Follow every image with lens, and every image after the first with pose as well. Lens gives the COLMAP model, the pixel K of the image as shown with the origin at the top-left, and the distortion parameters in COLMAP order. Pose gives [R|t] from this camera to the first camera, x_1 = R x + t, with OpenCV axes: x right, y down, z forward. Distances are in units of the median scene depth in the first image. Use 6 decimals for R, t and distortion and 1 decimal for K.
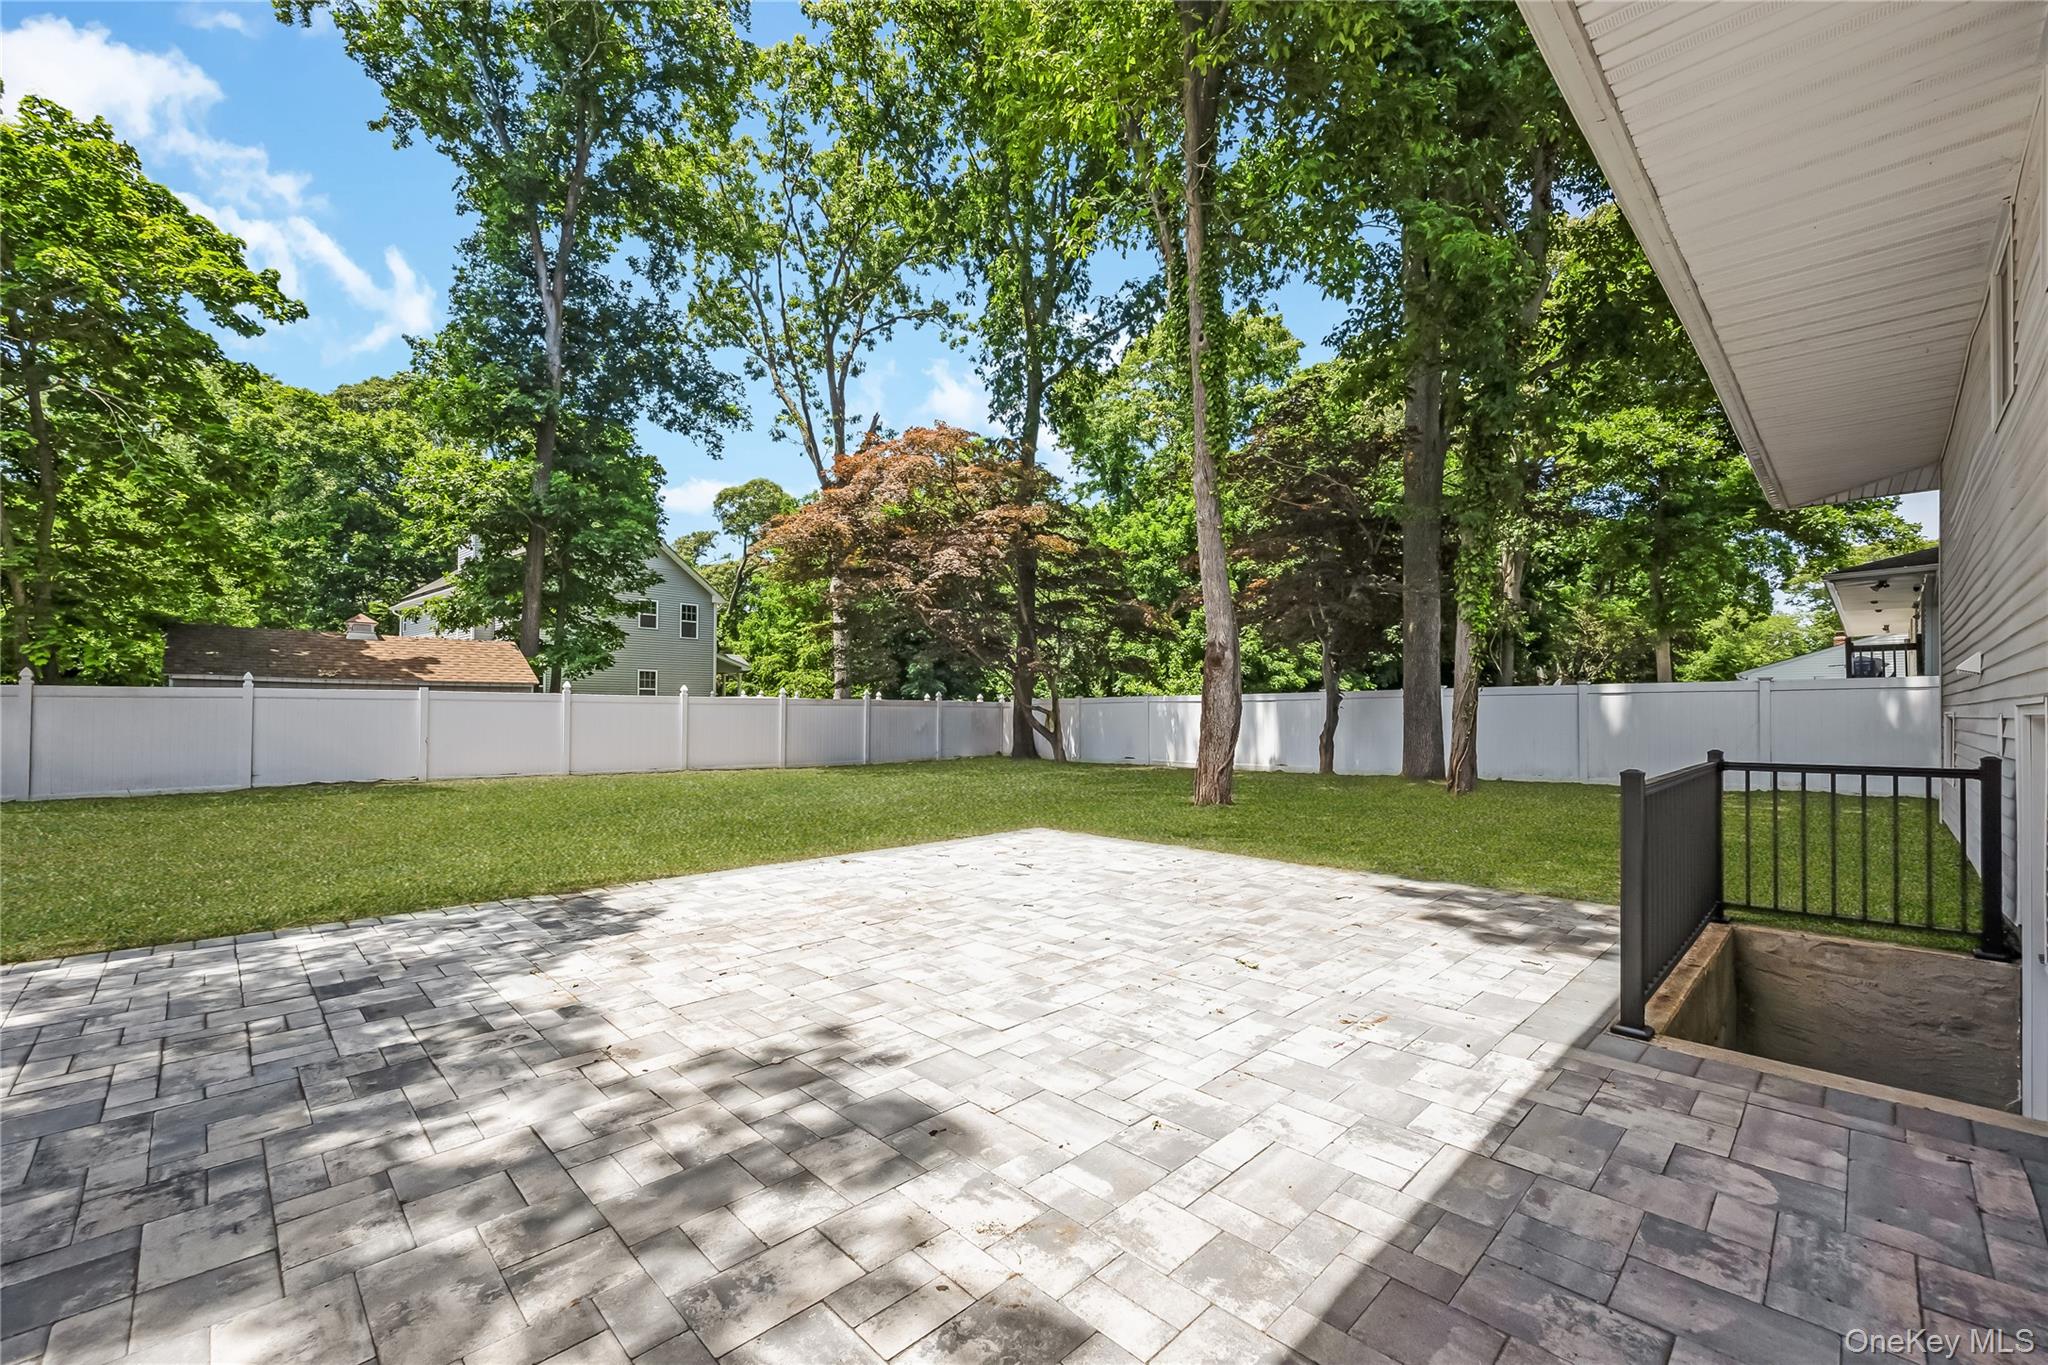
lens RADIAL K [[830.4, 0, 1030.4], [0, 830.4, 702.9], [0, 0, 1]] dist [0.001781, 0.000147]
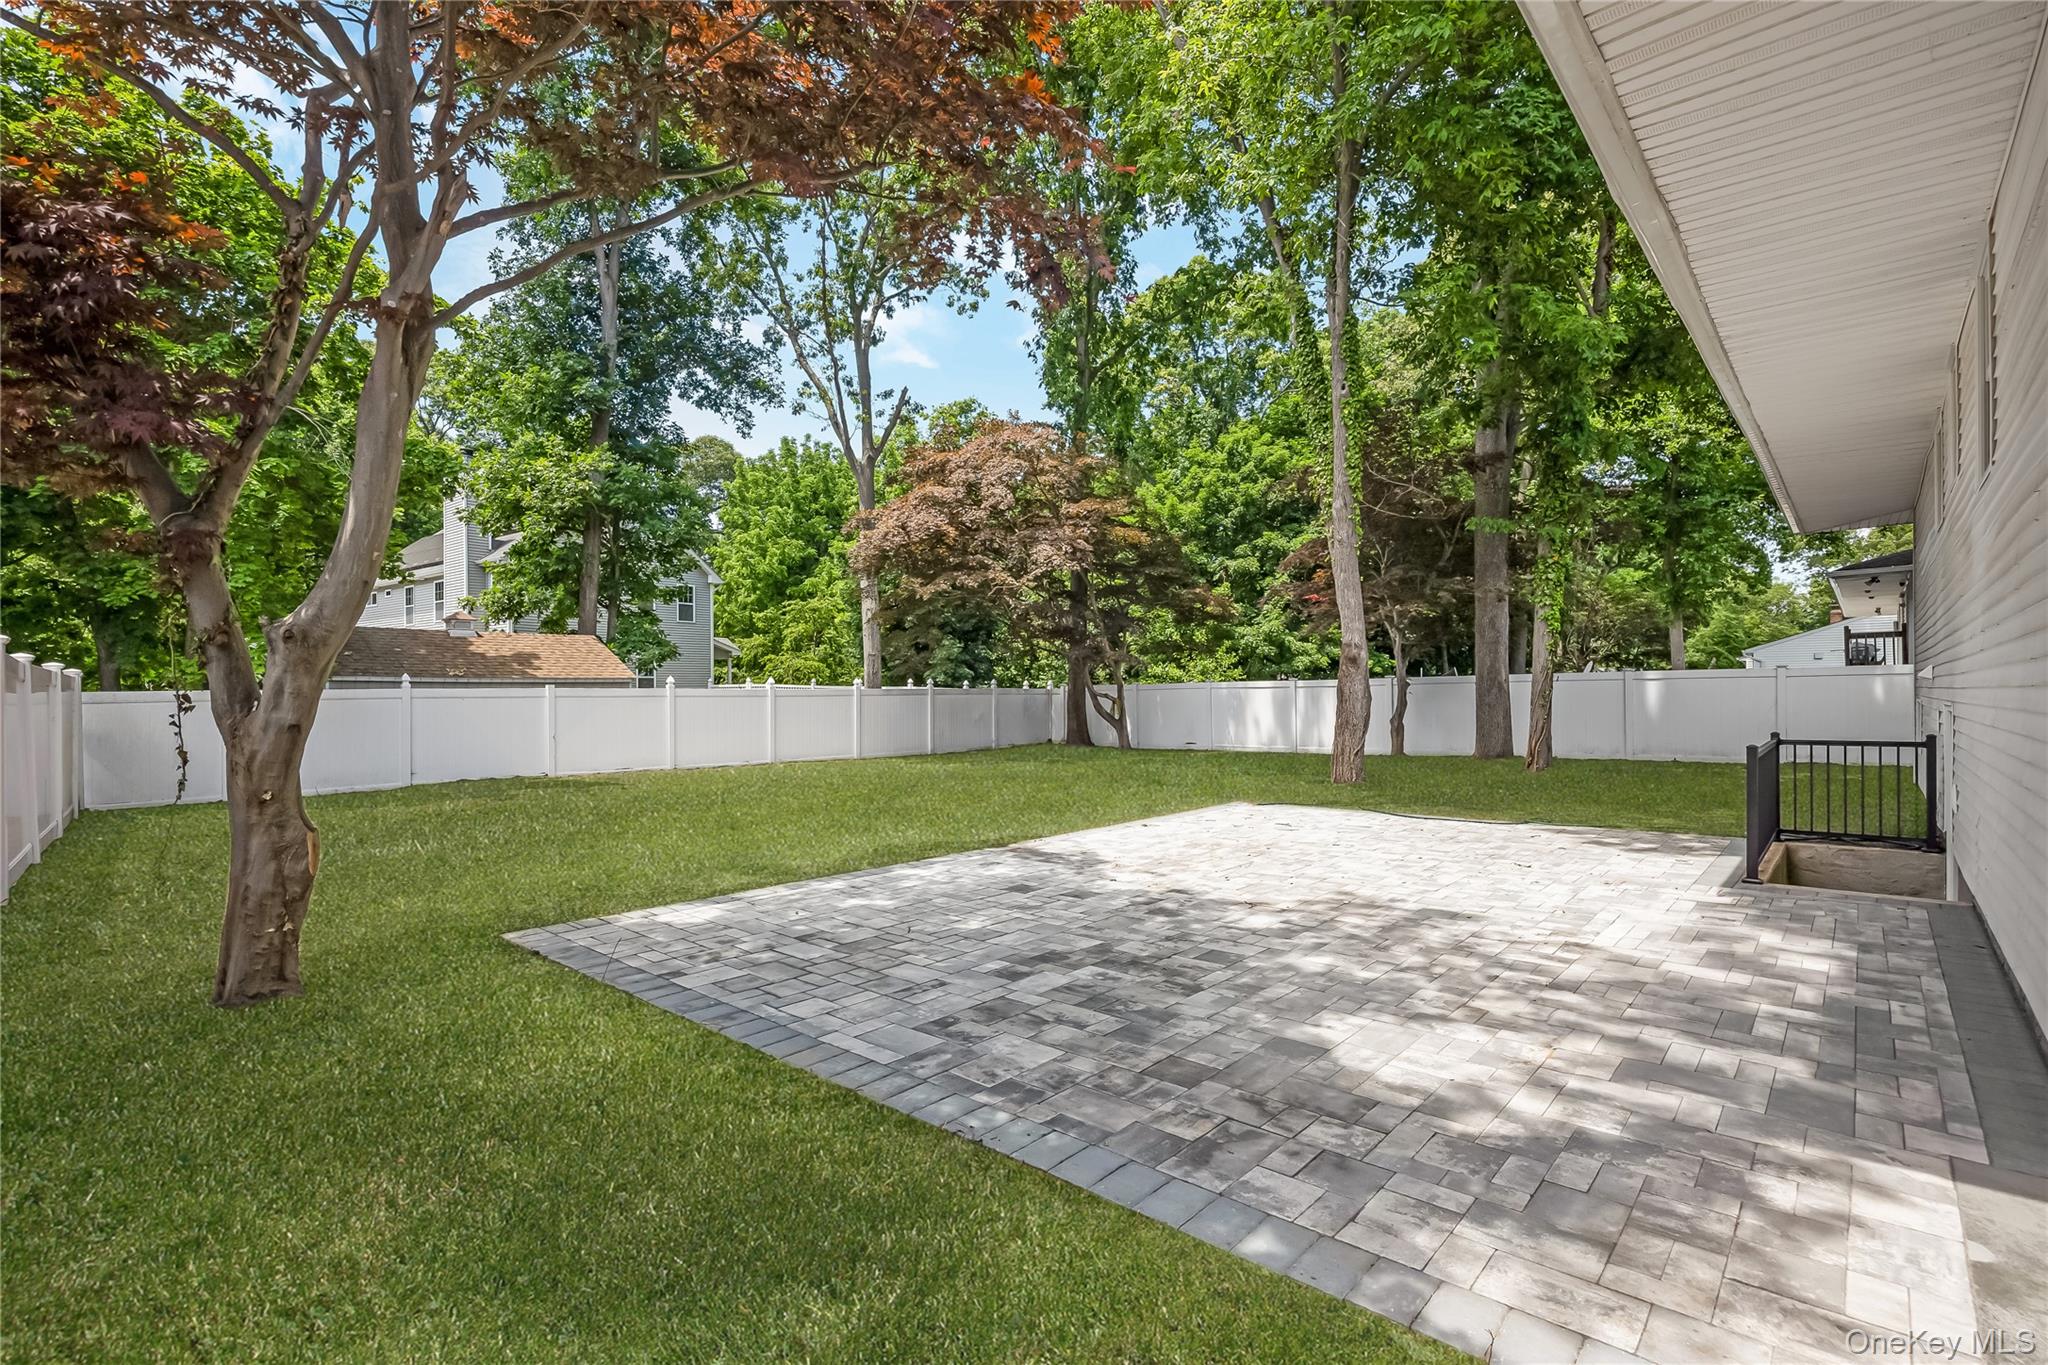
lens RADIAL K [[977.7, 0, 1029.3], [0, 977.7, 691.2], [0, 0, 1]] dist [-0.001529, 0.000375]
pose [[0.996456, -0.011047, 0.083390, -0.163316], [0.010069, 0.999876, 0.012147, -0.012898], [-0.083513, -0.011264, 0.996443, -0.160256]]
